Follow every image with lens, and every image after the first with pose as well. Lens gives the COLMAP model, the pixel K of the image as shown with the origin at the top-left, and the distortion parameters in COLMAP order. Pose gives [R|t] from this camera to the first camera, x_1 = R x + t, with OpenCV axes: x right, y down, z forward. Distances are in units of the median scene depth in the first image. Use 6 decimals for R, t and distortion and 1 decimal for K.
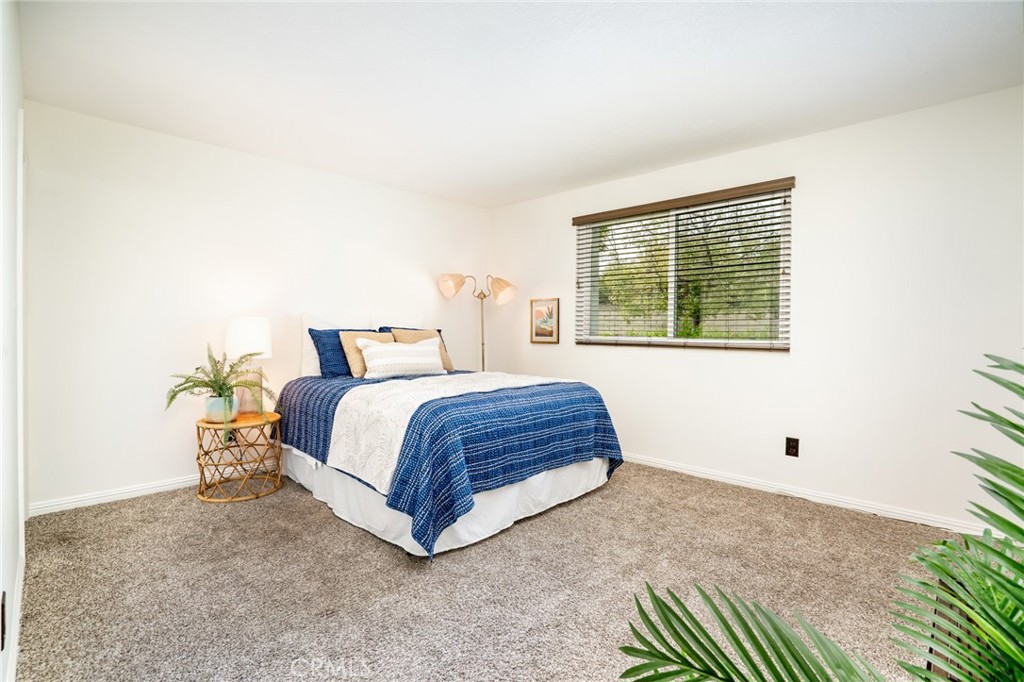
lens RADIAL K [[478.5, 0, 516.5], [0, 478.5, 340.3], [0, 0, 1]] dist [-0.039136, 0.008900]
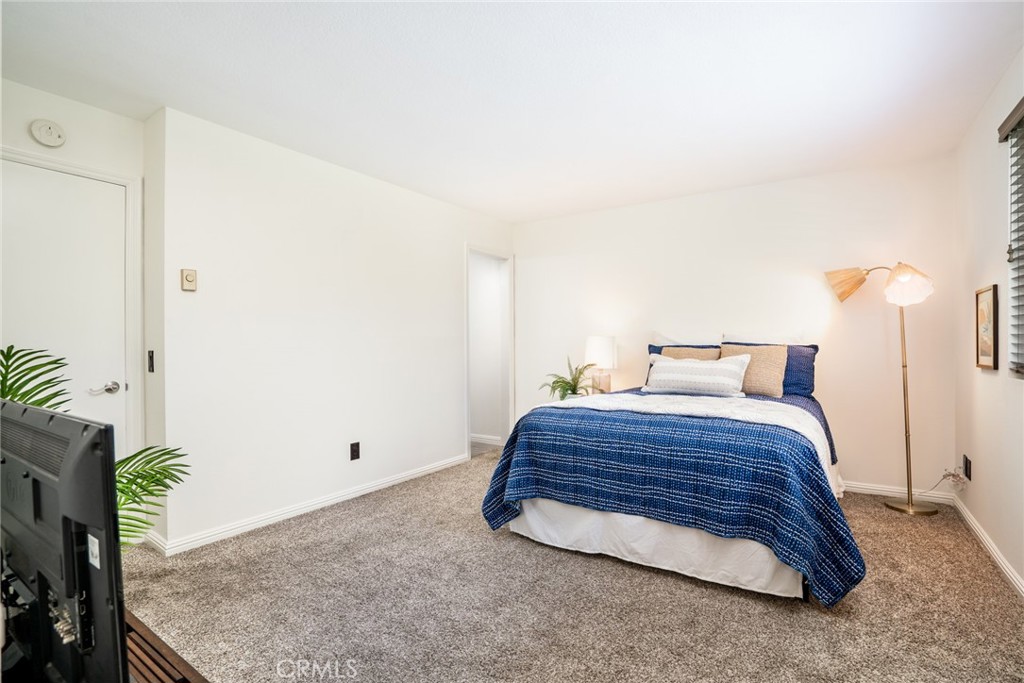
lens RADIAL K [[478.5, 0, 516.3], [0, 478.5, 346.0], [0, 0, 1]] dist [-0.039136, 0.008900]
pose [[0.188782, -0.000766, -0.982019, 0.839999], [-0.017244, 0.999843, -0.004095, -0.014101], [0.981868, 0.017707, 0.188739, 0.637394]]
